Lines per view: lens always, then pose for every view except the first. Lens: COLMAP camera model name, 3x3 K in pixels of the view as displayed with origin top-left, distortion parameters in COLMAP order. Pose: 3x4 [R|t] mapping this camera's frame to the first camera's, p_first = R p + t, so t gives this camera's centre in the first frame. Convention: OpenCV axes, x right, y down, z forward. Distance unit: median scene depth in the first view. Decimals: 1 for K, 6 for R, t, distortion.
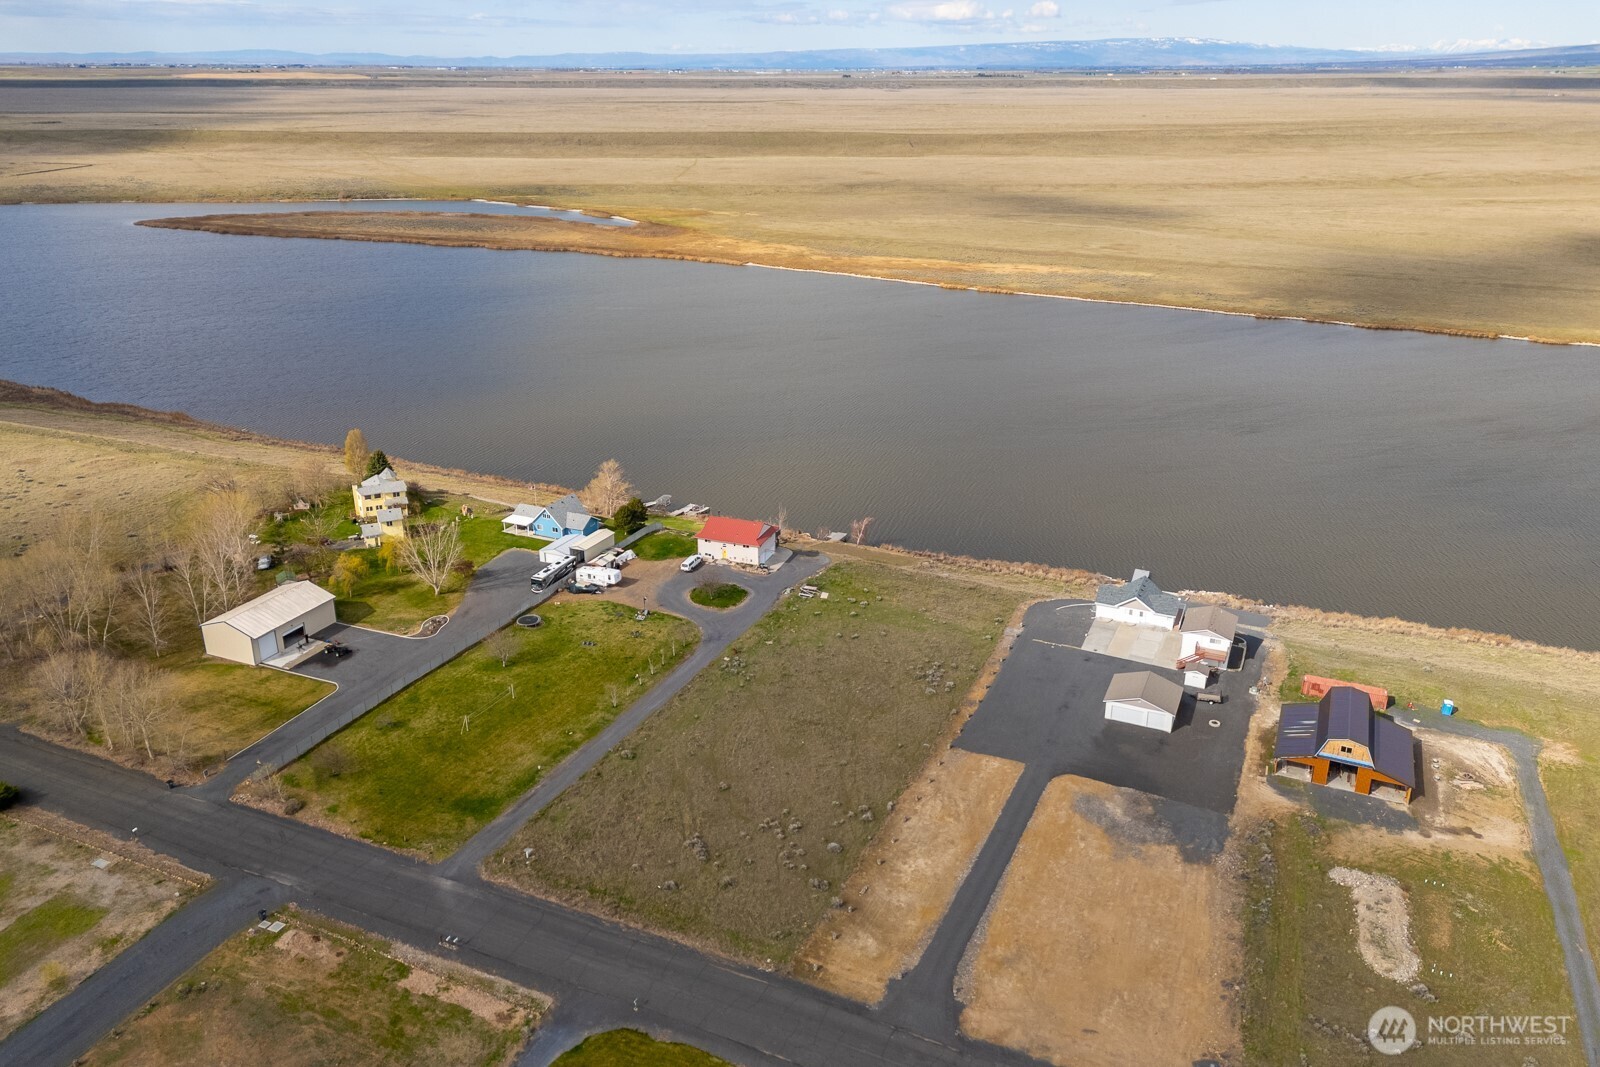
lens RADIAL K [[1190.2, 0, 803.3], [0, 1190.2, 475.0], [0, 0, 1]] dist [0.077155, -0.081376]
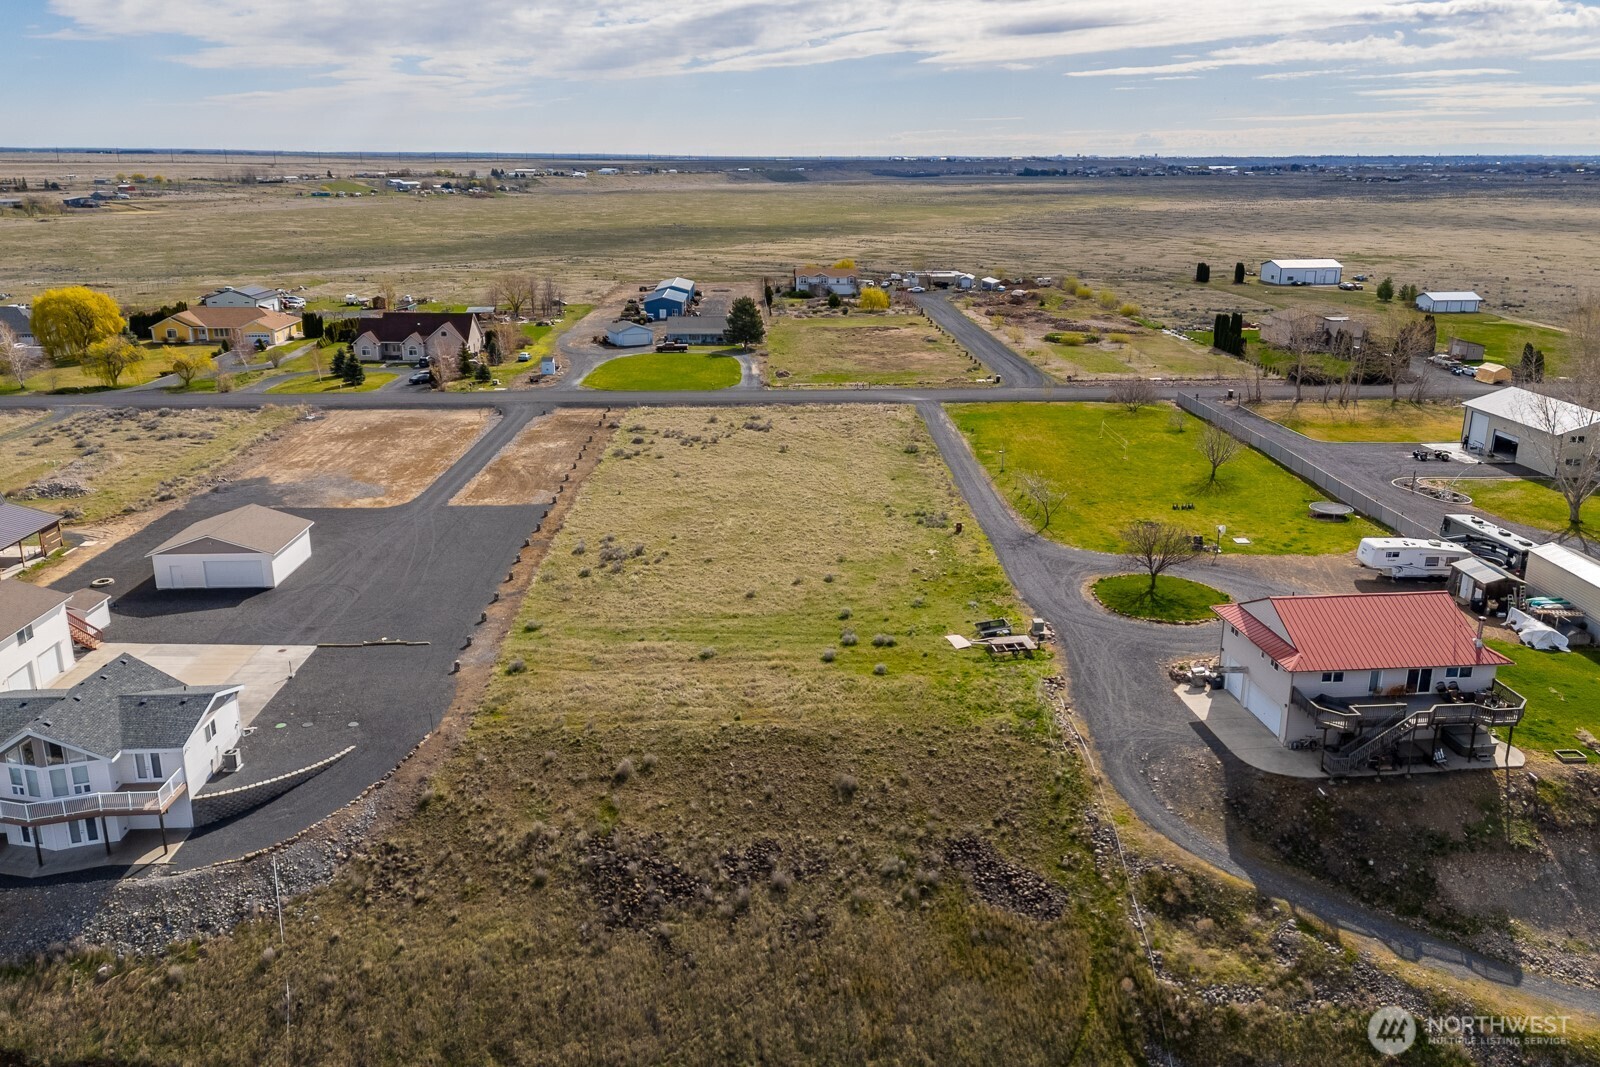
lens RADIAL K [[1190.2, 0, 806.1], [0, 1190.2, 458.2], [0, 0, 1]] dist [0.077155, -0.081376]
pose [[-0.895111, 0.104256, -0.433482, 0.305664], [-0.150039, 0.845126, 0.513080, -0.196572], [0.419838, 0.524303, -0.740839, 1.629548]]
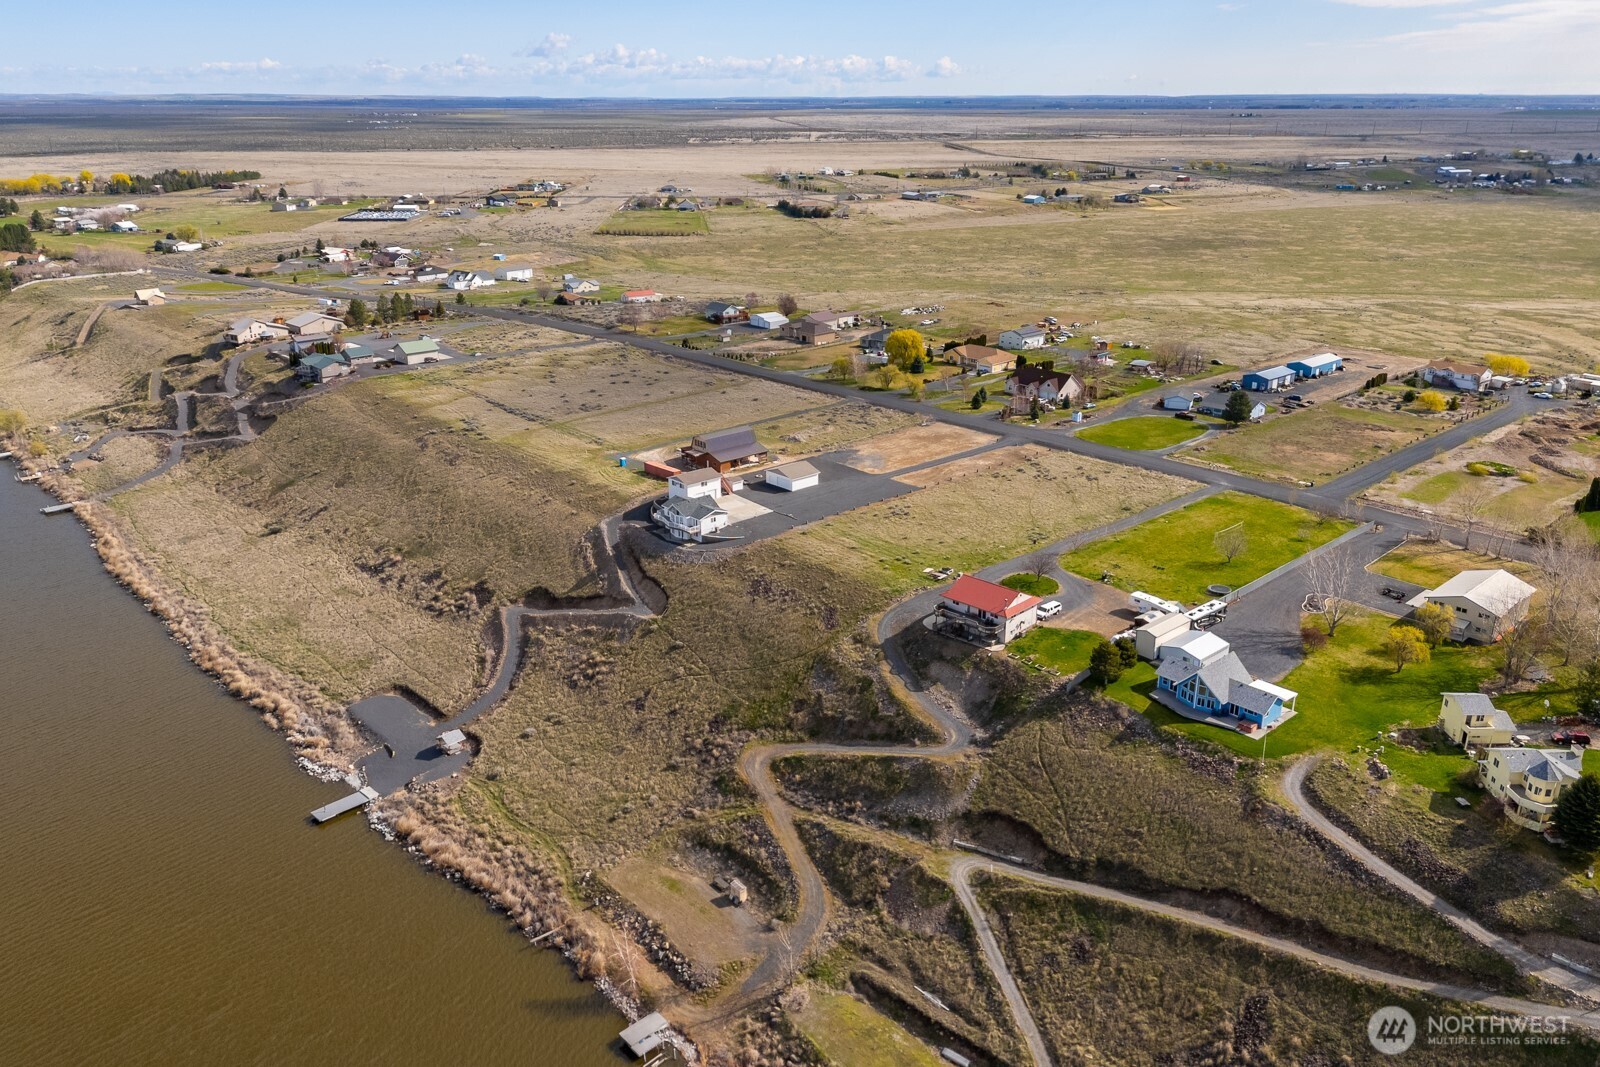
lens RADIAL K [[1190.2, 0, 797.6], [0, 1190.2, 528.0], [0, 0, 1]] dist [0.077155, -0.081376]
pose [[-0.915865, -0.137391, 0.377247, -0.349522], [0.129524, 0.788274, 0.601537, -0.753708], [-0.380020, 0.599789, -0.704157, 2.306668]]
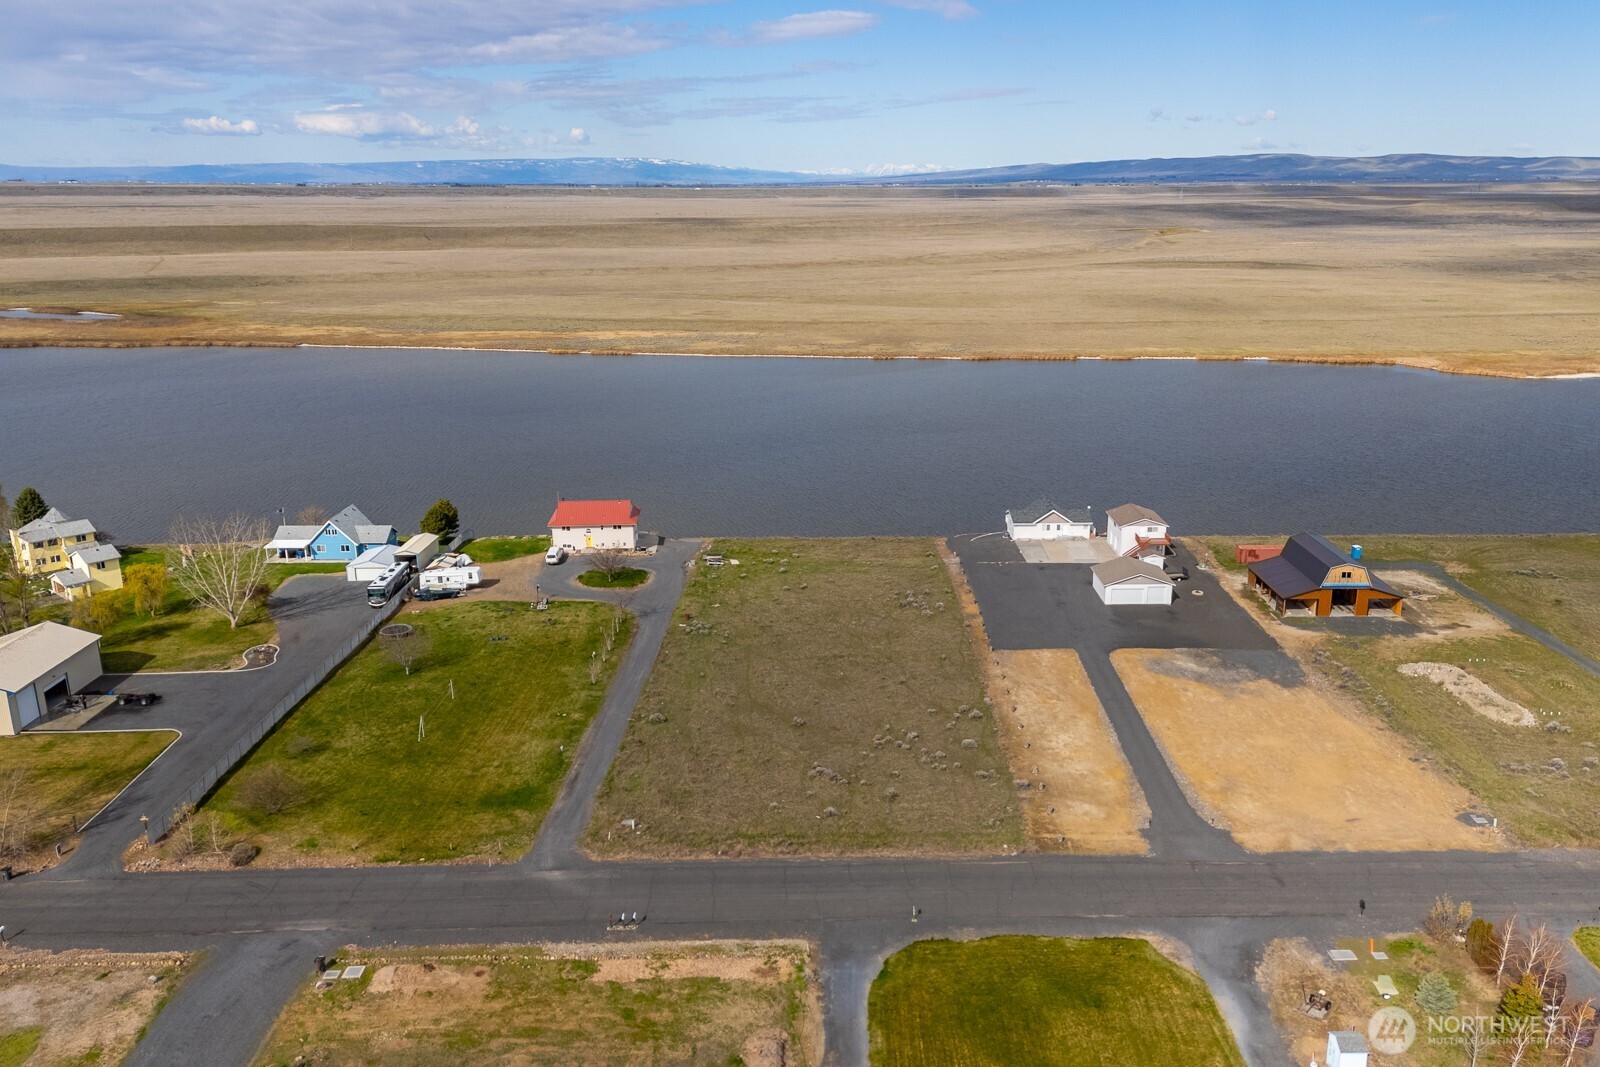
lens RADIAL K [[1238.2, 0, 851.7], [0, 1238.2, 539.3], [0, 0, 1]] dist [0.077951, -0.072379]
pose [[0.901851, -0.121272, 0.414678, -0.362207], [0.142992, 0.989488, -0.021608, 0.153117], [-0.407698, 0.078783, 0.909712, 0.184153]]
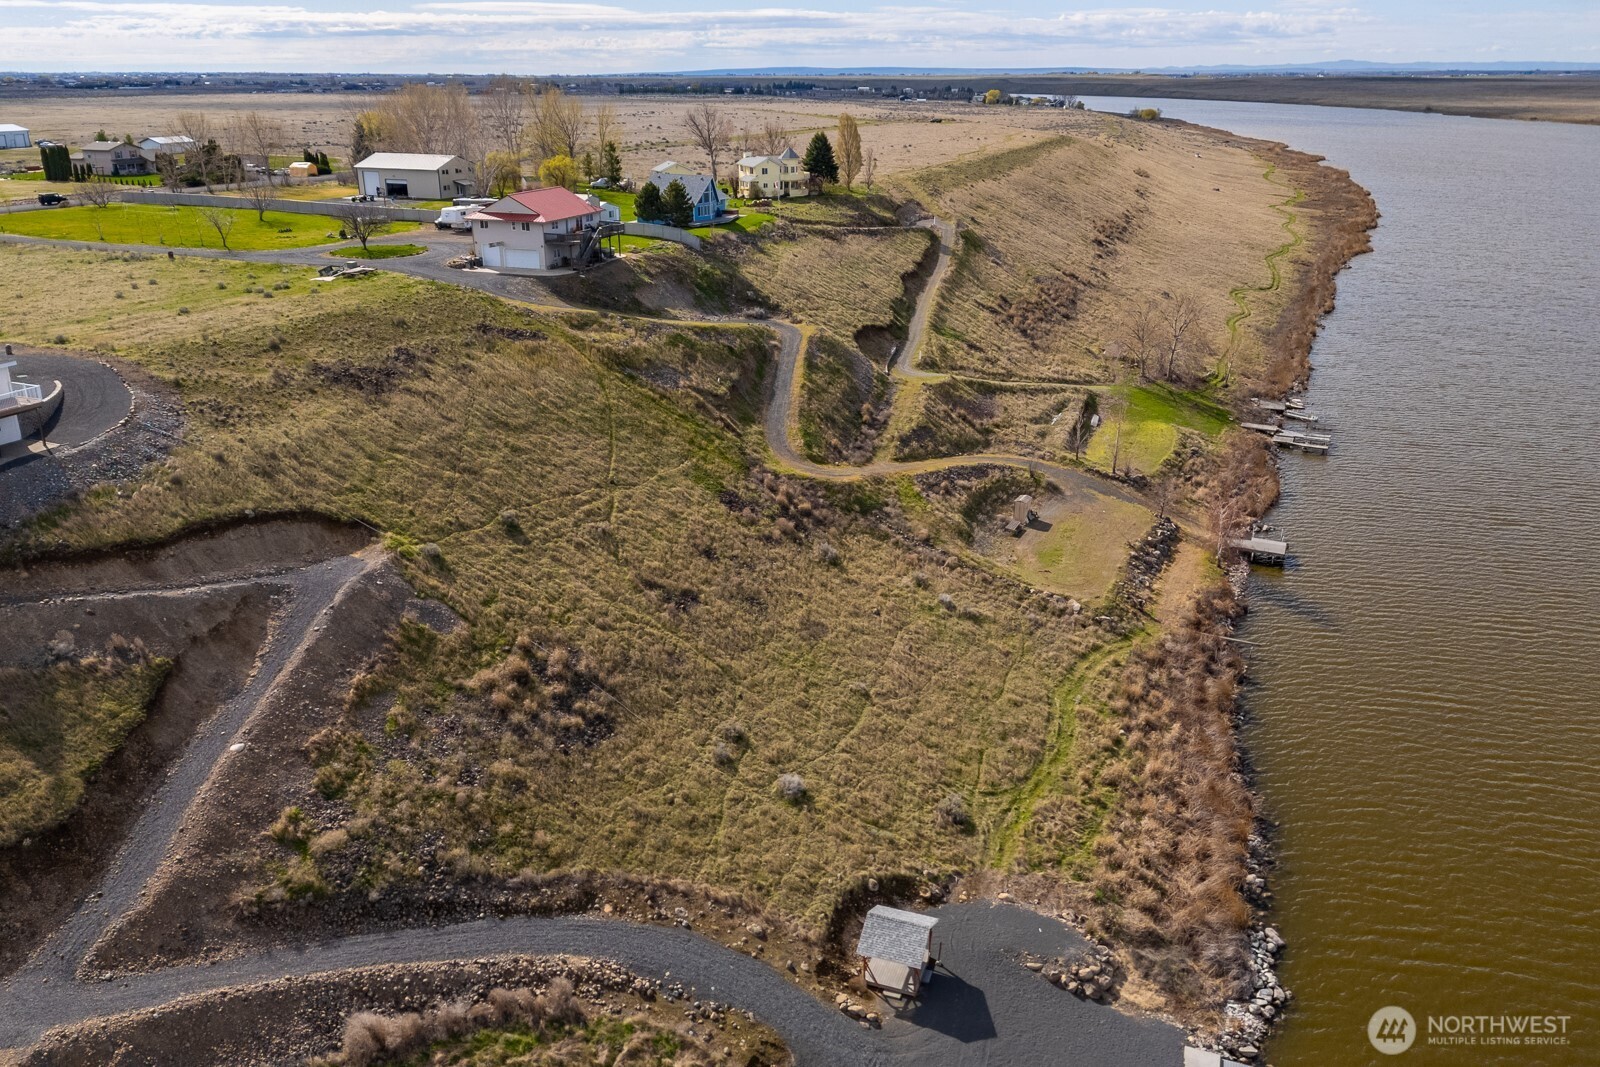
lens RADIAL K [[1190.2, 0, 801.8], [0, 1190.2, 506.1], [0, 0, 1]] dist [0.077155, -0.081376]
pose [[0.012659, 0.336370, -0.941645, 0.784538], [-0.324569, 0.892111, 0.314313, -0.074460], [0.945777, 0.301649, 0.120469, 1.544676]]
